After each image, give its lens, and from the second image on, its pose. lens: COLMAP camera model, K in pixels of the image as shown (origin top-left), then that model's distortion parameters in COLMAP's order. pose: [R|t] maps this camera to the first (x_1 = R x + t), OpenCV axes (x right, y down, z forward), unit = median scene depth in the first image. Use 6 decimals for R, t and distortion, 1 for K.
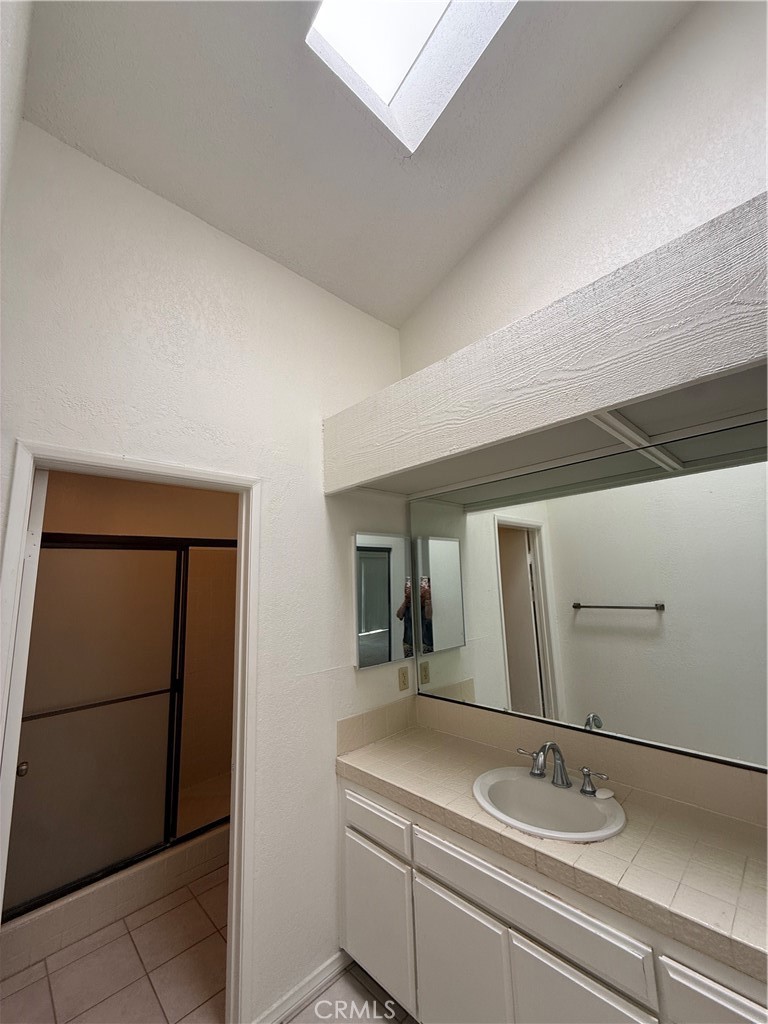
lens RADIAL K [[412.0, 0, 382.5], [0, 412.0, 519.1], [0, 0, 1]] dist [0.001890, -0.000176]
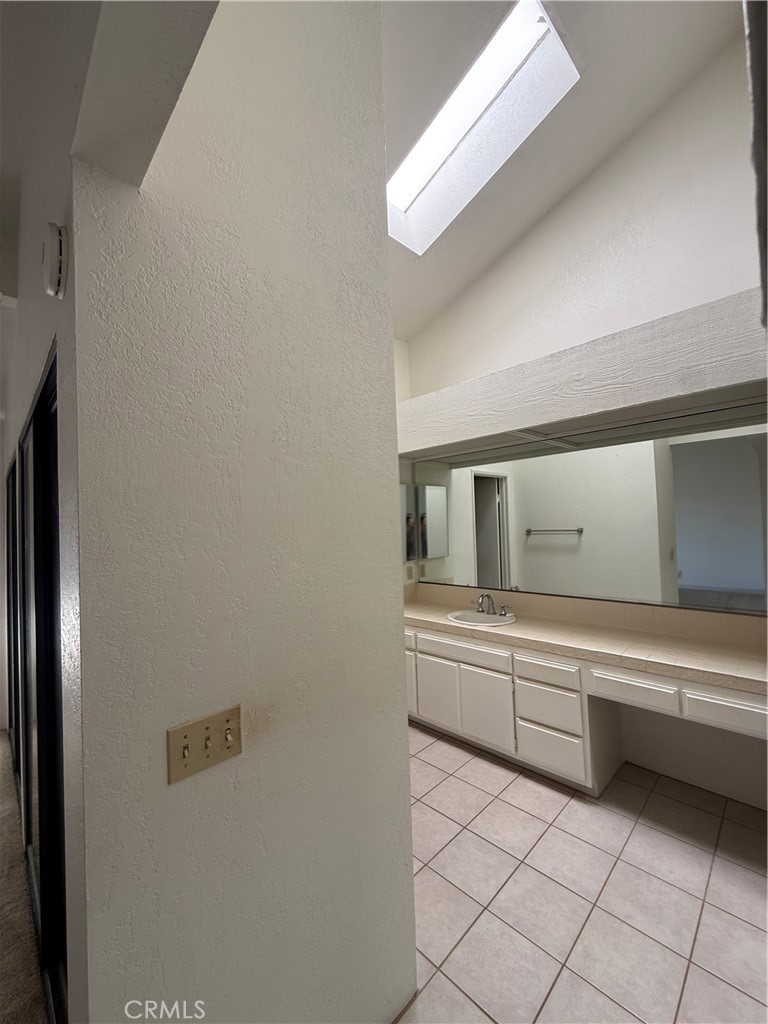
lens RADIAL K [[412.0, 0, 388.8], [0, 412.0, 511.0], [0, 0, 1]] dist [0.001890, -0.000176]
pose [[0.999697, -0.000074, 0.024604, -0.067790], [-0.003079, 0.991759, 0.128078, -0.061340], [-0.024411, -0.128115, 0.991459, -0.555102]]
